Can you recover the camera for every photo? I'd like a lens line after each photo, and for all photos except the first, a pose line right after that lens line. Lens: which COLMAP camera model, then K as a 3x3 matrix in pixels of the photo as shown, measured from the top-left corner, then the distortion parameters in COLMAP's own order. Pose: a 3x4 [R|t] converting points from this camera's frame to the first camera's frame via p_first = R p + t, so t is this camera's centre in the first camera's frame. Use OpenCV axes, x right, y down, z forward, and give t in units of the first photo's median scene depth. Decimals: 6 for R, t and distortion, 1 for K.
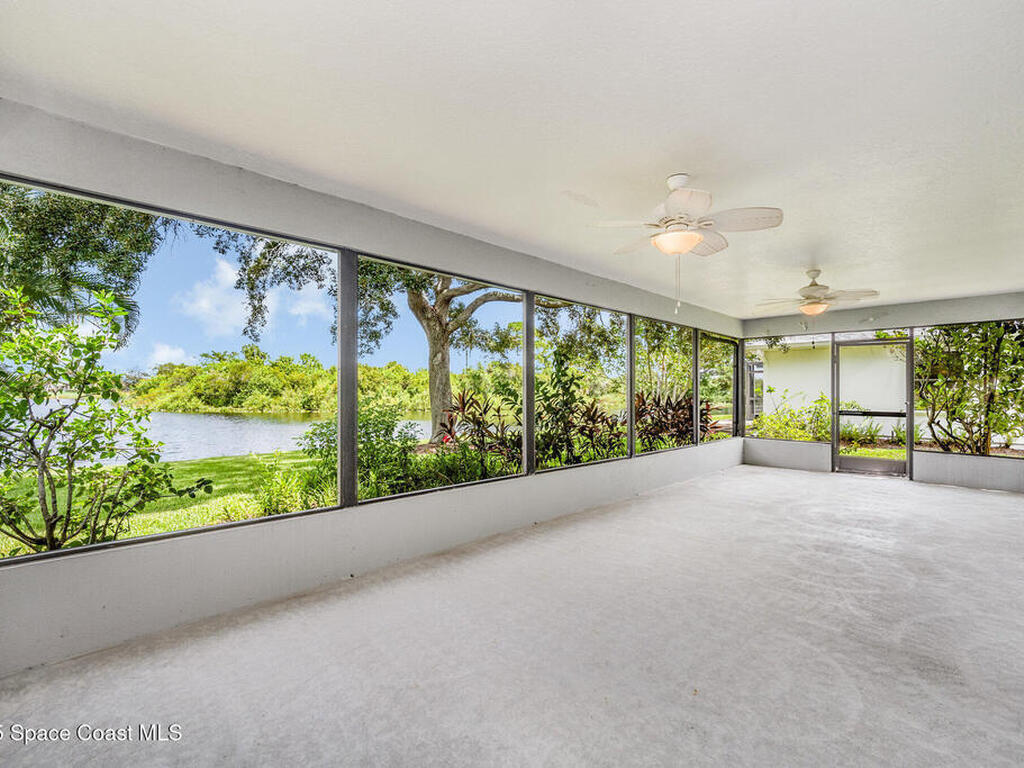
lens RADIAL K [[462.5, 0, 518.6], [0, 462.5, 384.7], [0, 0, 1]] dist [-0.002213, -0.000036]
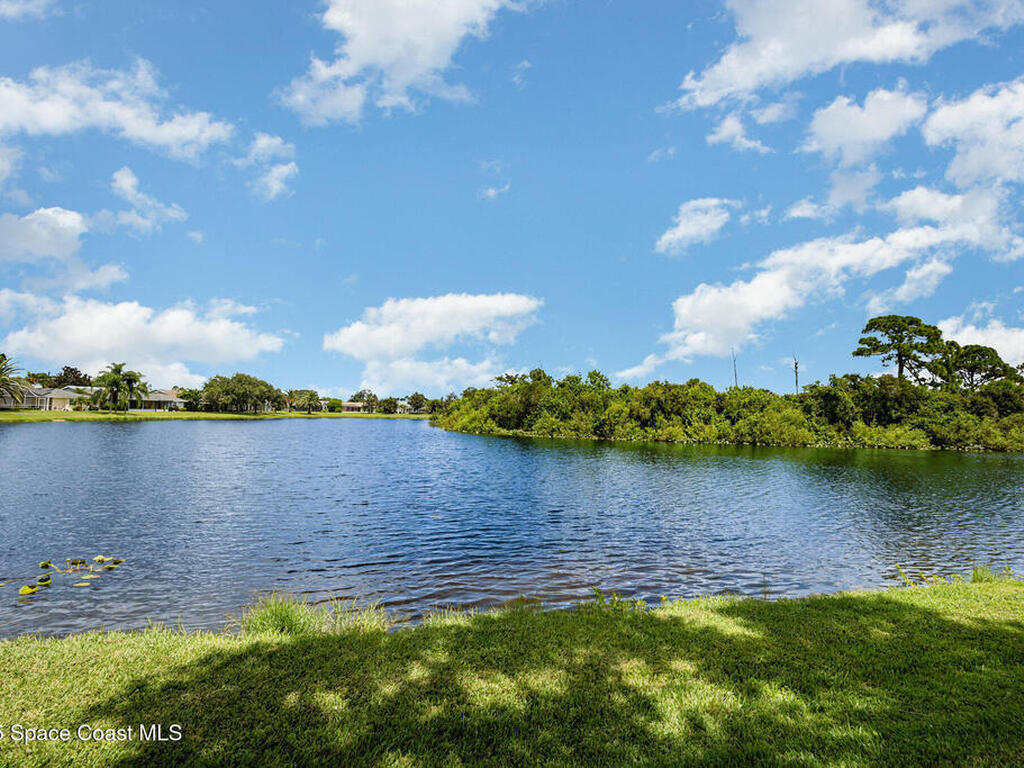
lens RADIAL K [[462.5, 0, 502.7], [0, 462.5, 394.5], [0, 0, 1]] dist [-0.002213, -0.000036]
pose [[0.828507, -0.011641, -0.559858, -0.129144], [-0.009988, 0.999318, -0.035560, 0.010055], [0.559890, 0.035054, 0.827825, 0.202372]]
